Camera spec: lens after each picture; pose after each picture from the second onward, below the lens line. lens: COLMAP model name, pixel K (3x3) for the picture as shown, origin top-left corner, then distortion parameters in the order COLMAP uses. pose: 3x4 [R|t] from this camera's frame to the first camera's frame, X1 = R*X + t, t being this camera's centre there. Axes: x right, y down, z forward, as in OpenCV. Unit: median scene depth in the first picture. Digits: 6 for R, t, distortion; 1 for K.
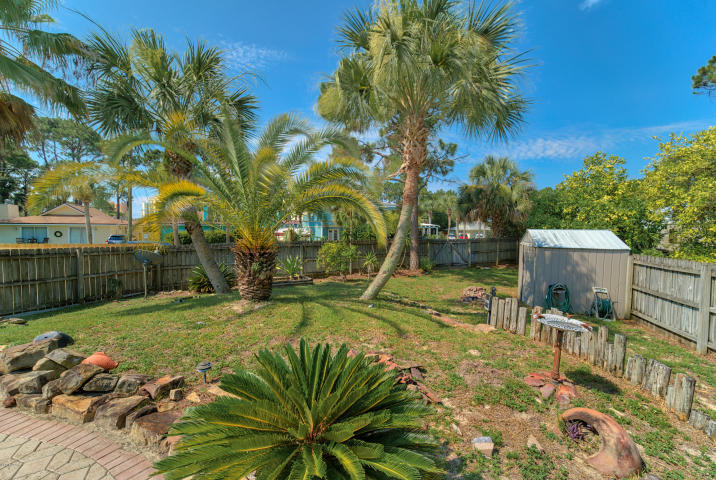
lens RADIAL K [[288.0, 0, 358.0], [0, 288.0, 240.0], [0, 0, 1]] dist [0.002434, 0.000126]
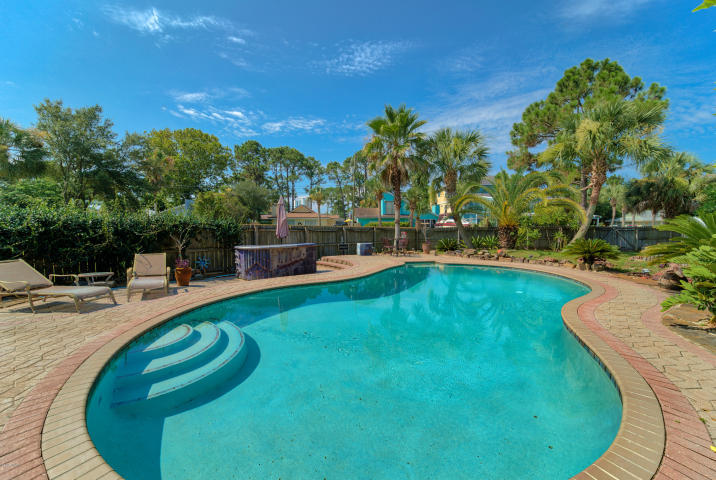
lens RADIAL K [[287.2, 0, 368.2], [0, 287.2, 239.5], [0, 0, 1]] dist [0.016162, 0.000245]
pose [[0.926376, 0.020922, -0.376017, -0.184480], [-0.012383, 0.999608, 0.025112, 0.032087], [0.376395, -0.018607, 0.926272, -0.521698]]
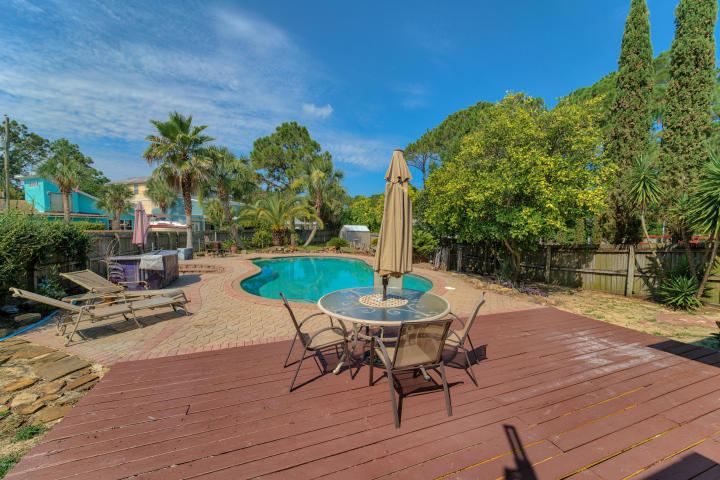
lens RADIAL K [[289.6, 0, 360.0], [0, 289.6, 240.0], [0, 0, 1]] dist [0.002434, 0.000126]
pose [[0.788101, -0.020970, 0.615189, -0.576910], [0.007785, 0.999679, 0.024104, 0.023835], [-0.615497, -0.014208, 0.788011, -0.746892]]
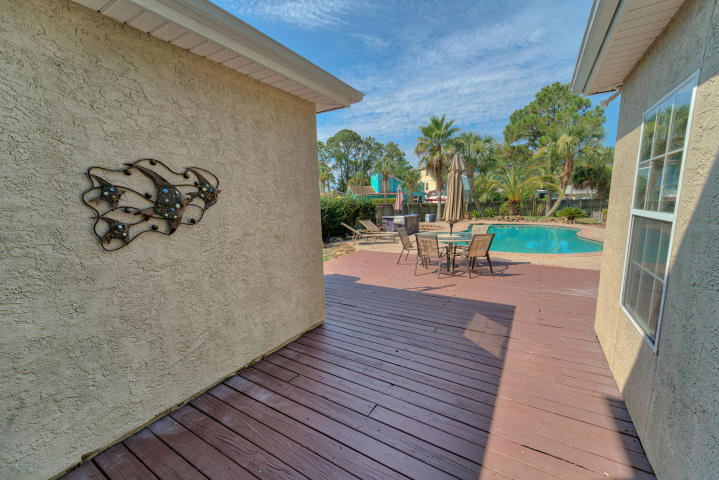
lens RADIAL K [[289.2, 0, 359.5], [0, 289.2, 240.0], [0, 0, 1]] dist [0.002434, 0.000126]
pose [[0.967503, 0.015913, -0.252357, -0.451698], [0.012166, 0.993932, 0.109319, 0.033760], [0.252565, -0.108837, 0.961439, -1.015384]]
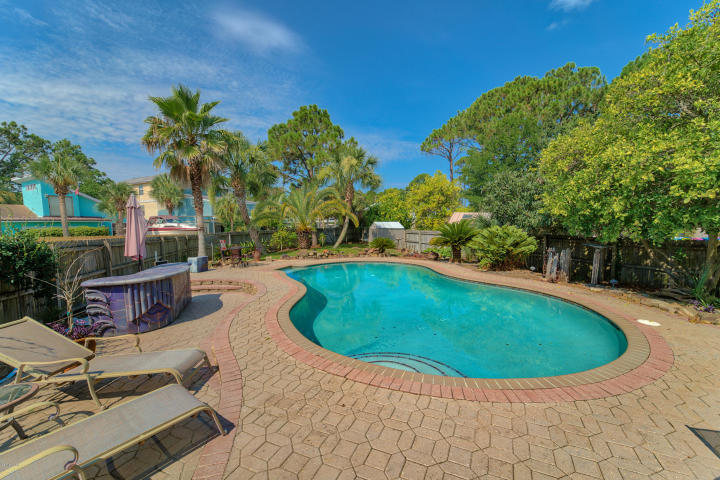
lens RADIAL K [[297.1, 0, 360.0], [0, 297.1, 240.0], [0, 0, 1]] dist [-0.001408, -0.000208]
pose [[0.805718, -0.047786, 0.590368, -0.558725], [0.035311, 0.998843, 0.032658, 0.017566], [-0.591246, -0.005467, 0.806473, -0.540969]]
